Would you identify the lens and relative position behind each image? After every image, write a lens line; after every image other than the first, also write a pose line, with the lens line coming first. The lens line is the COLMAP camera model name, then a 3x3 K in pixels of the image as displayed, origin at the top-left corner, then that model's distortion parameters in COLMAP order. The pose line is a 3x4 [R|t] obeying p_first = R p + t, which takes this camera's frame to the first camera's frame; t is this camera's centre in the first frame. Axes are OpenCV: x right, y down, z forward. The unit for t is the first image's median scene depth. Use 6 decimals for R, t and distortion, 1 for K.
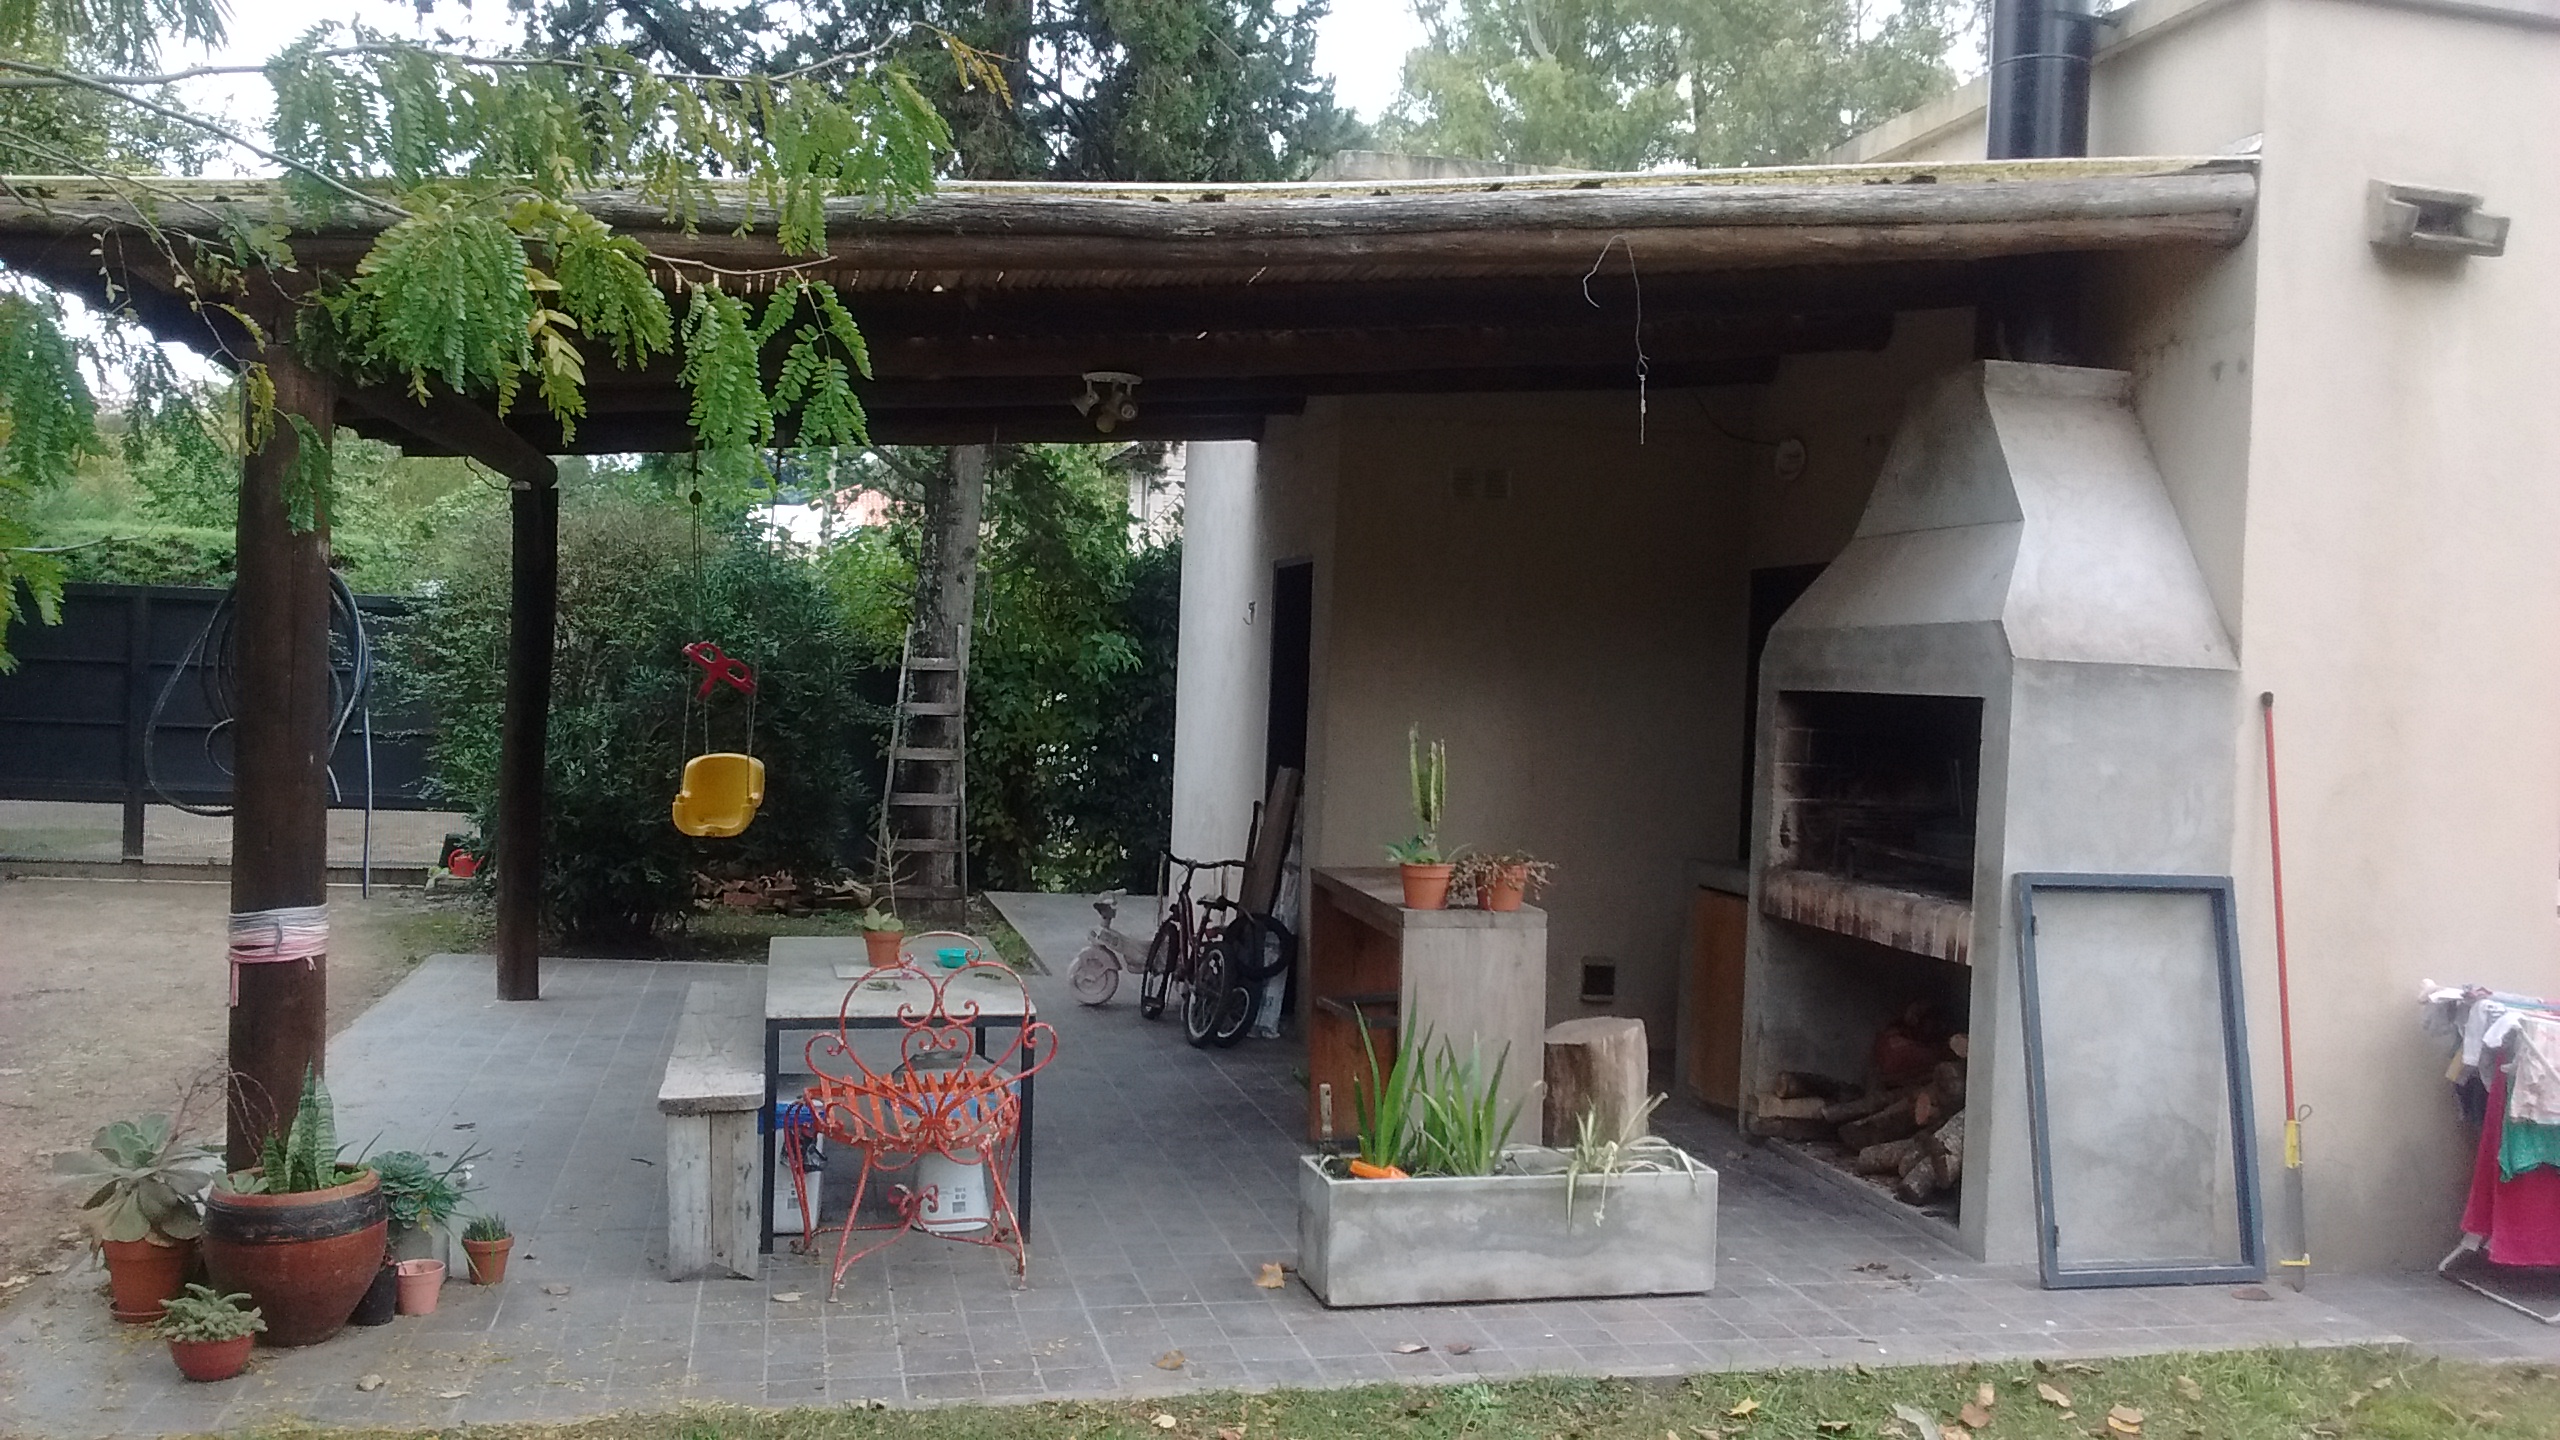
lens RADIAL K [[2256.9, 0, 1281.4], [0, 2256.9, 722.5], [0, 0, 1]] dist [-0.013461, -0.009288]
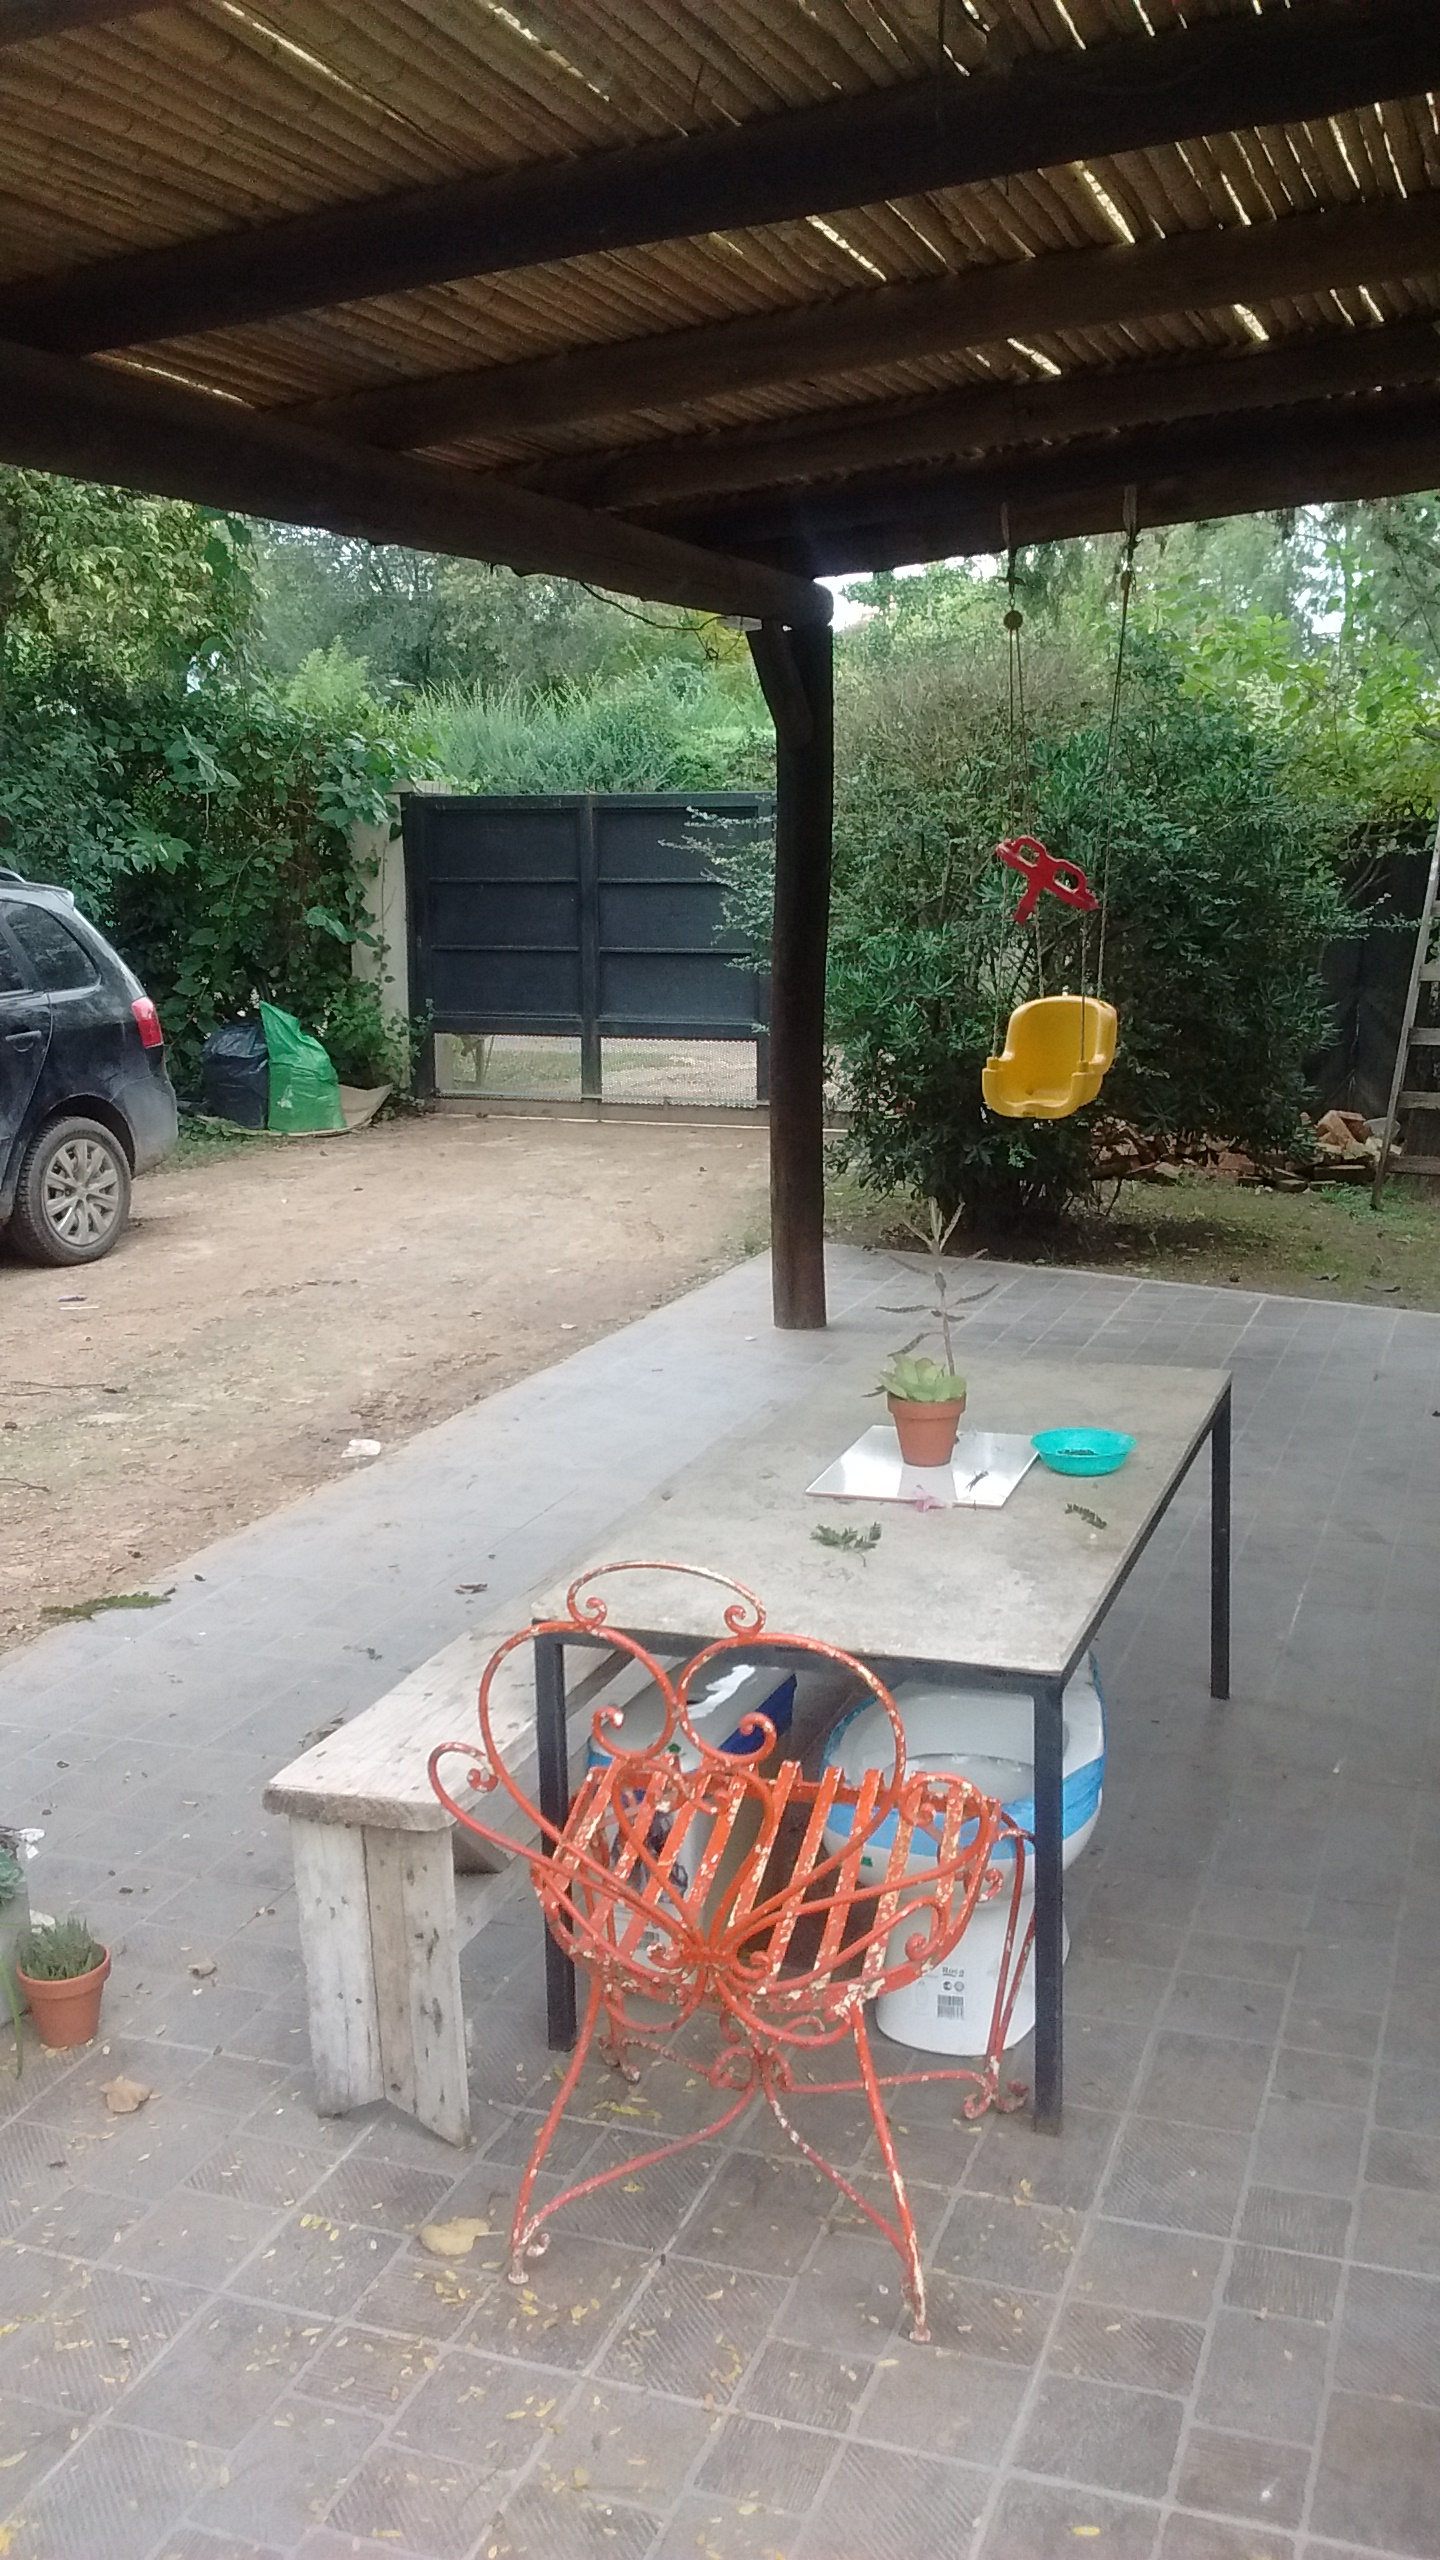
lens RADIAL K [[2256.9, 0, 714.7], [0, 2256.9, 1279.7], [0, 0, 1]] dist [-0.013461, -0.009288]
pose [[0.843676, 0.058960, -0.533605, 0.073015], [0.029661, 0.987313, 0.155989, -0.021758], [0.536032, -0.147432, 0.831224, 0.640865]]
